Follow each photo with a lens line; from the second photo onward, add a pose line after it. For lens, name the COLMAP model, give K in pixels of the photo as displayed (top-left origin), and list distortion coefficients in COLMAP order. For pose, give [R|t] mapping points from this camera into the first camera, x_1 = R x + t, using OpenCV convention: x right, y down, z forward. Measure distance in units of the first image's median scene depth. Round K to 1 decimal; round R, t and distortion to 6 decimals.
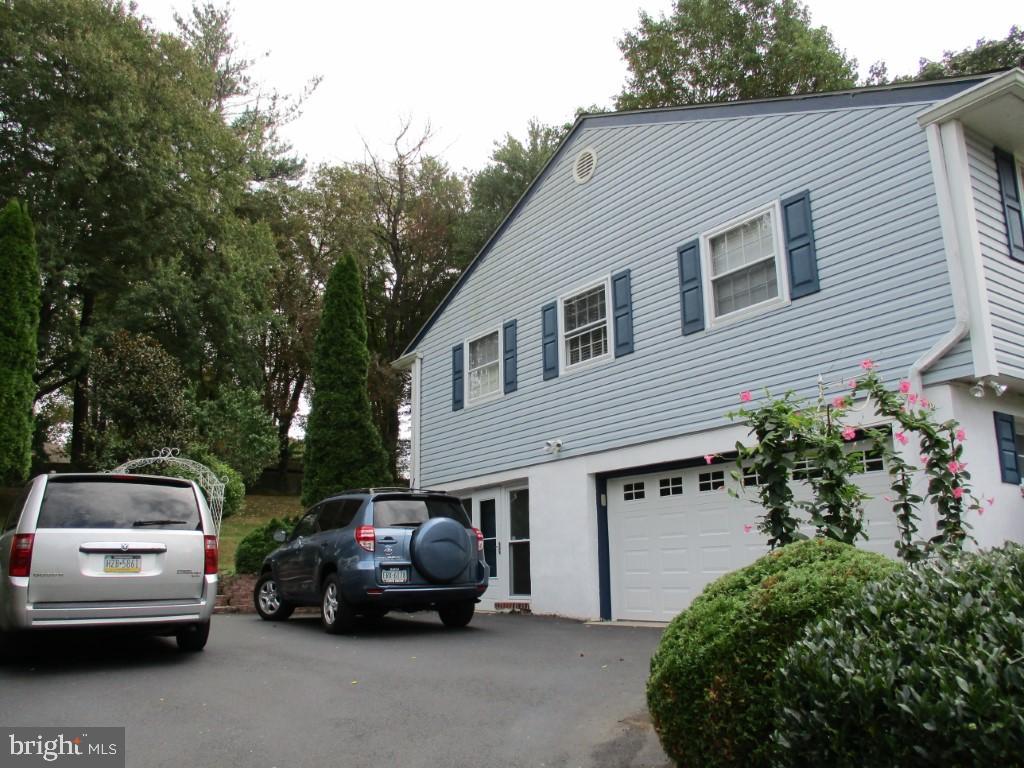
lens RADIAL K [[852.3, 0, 518.0], [0, 852.3, 390.0], [0, 0, 1]] dist [-0.037119, 0.005516]
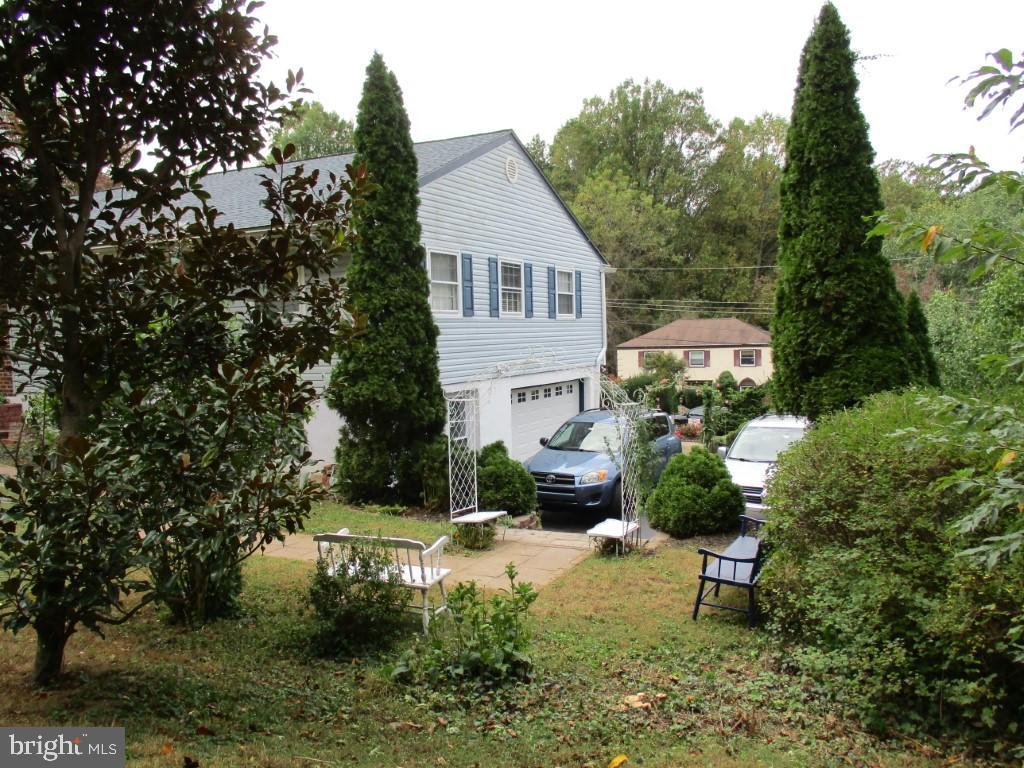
lens RADIAL K [[852.3, 0, 518.0], [0, 852.3, 390.0], [0, 0, 1]] dist [-0.037119, 0.005516]
pose [[-0.486150, -0.040599, 0.872932, -2.313539], [-0.161672, 0.985855, -0.044186, 0.311058], [-0.858790, -0.162610, -0.485837, 3.161273]]
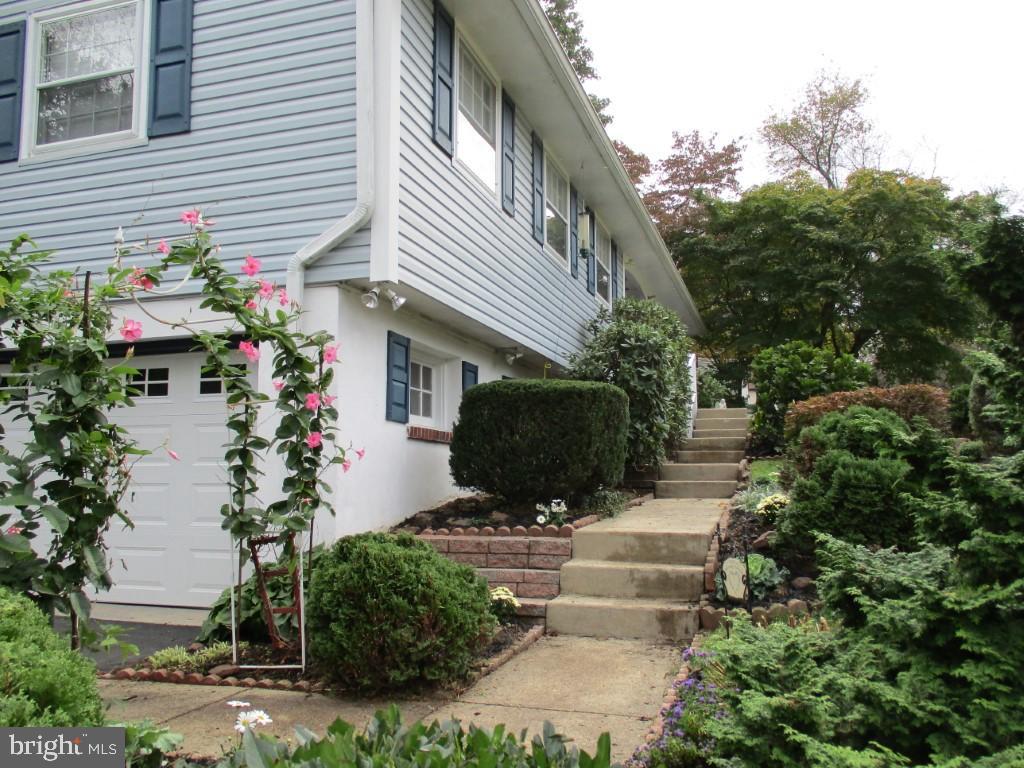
lens RADIAL K [[852.3, 0, 518.0], [0, 852.3, 390.0], [0, 0, 1]] dist [-0.037119, 0.005516]
pose [[0.792451, 0.073234, 0.605523, 0.221697], [-0.137316, 0.988701, 0.060129, 0.019070], [-0.594278, -0.130798, 0.793553, 0.350257]]
